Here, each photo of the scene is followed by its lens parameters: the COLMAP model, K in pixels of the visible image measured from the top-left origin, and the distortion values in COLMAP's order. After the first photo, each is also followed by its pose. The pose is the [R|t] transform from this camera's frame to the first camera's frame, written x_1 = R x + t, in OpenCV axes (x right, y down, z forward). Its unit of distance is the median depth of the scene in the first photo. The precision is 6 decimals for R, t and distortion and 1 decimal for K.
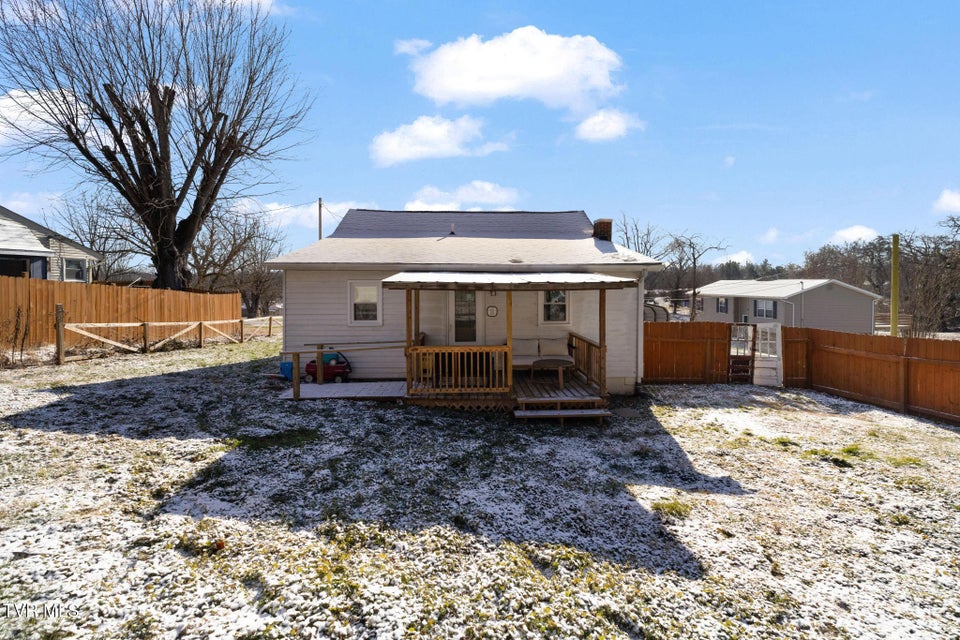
lens RADIAL K [[419.3, 0, 487.0], [0, 419.3, 289.8], [0, 0, 1]] dist [0.001156, 0.000032]
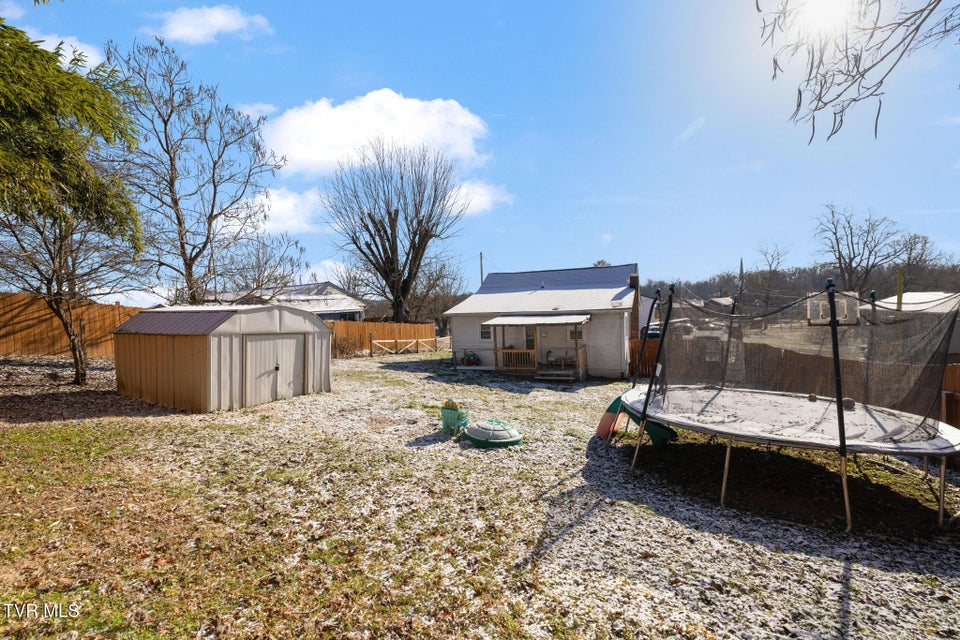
lens RADIAL K [[419.3, 0, 479.8], [0, 419.3, 318.4], [0, 0, 1]] dist [0.001156, 0.000032]
pose [[0.911048, -0.020994, -0.411765, 0.291020], [0.030964, 0.999366, 0.017557, -0.036127], [0.411136, -0.028745, 0.911121, -0.491896]]
